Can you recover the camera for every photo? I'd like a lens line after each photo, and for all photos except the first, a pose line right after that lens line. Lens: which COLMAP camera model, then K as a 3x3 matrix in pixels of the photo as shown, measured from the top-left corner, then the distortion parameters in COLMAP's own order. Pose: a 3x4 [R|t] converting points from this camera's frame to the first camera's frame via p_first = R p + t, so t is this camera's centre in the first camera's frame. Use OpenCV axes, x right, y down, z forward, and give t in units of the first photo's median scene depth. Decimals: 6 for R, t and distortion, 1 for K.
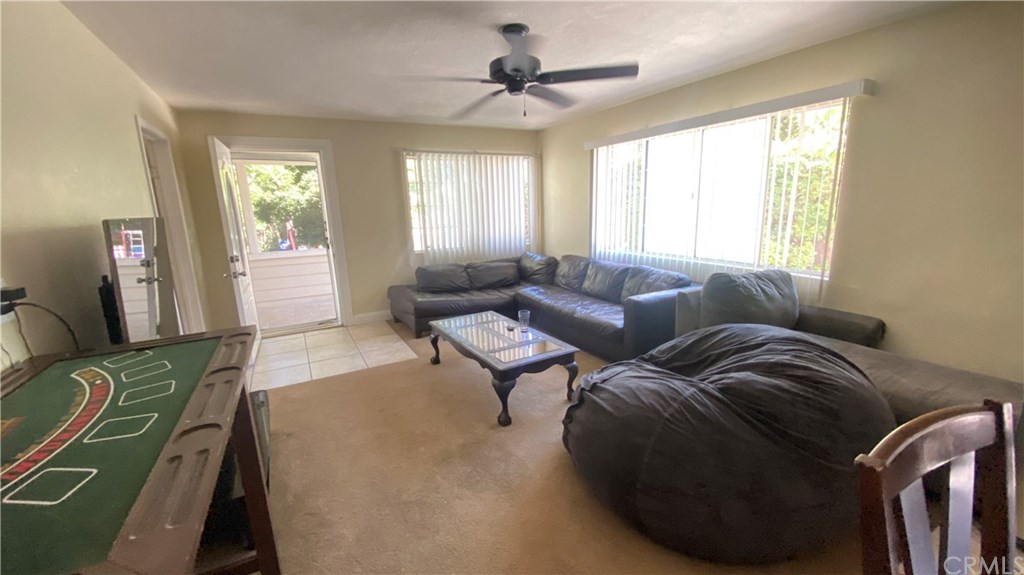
lens RADIAL K [[417.0, 0, 513.9], [0, 417.0, 284.9], [0, 0, 1]] dist [0.008799, -0.016248]
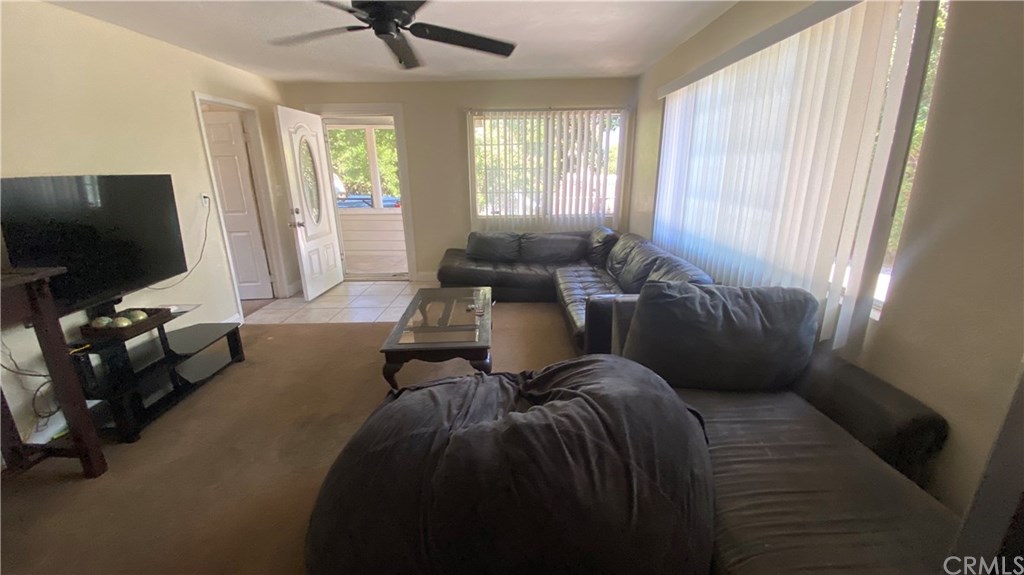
lens RADIAL K [[417.0, 0, 511.8], [0, 417.0, 293.0], [0, 0, 1]] dist [0.008799, -0.016248]
pose [[0.876349, 0.154404, -0.456258, 0.328036], [-0.107532, 0.986038, 0.127148, -0.036873], [0.469520, -0.062364, 0.880717, 0.165151]]
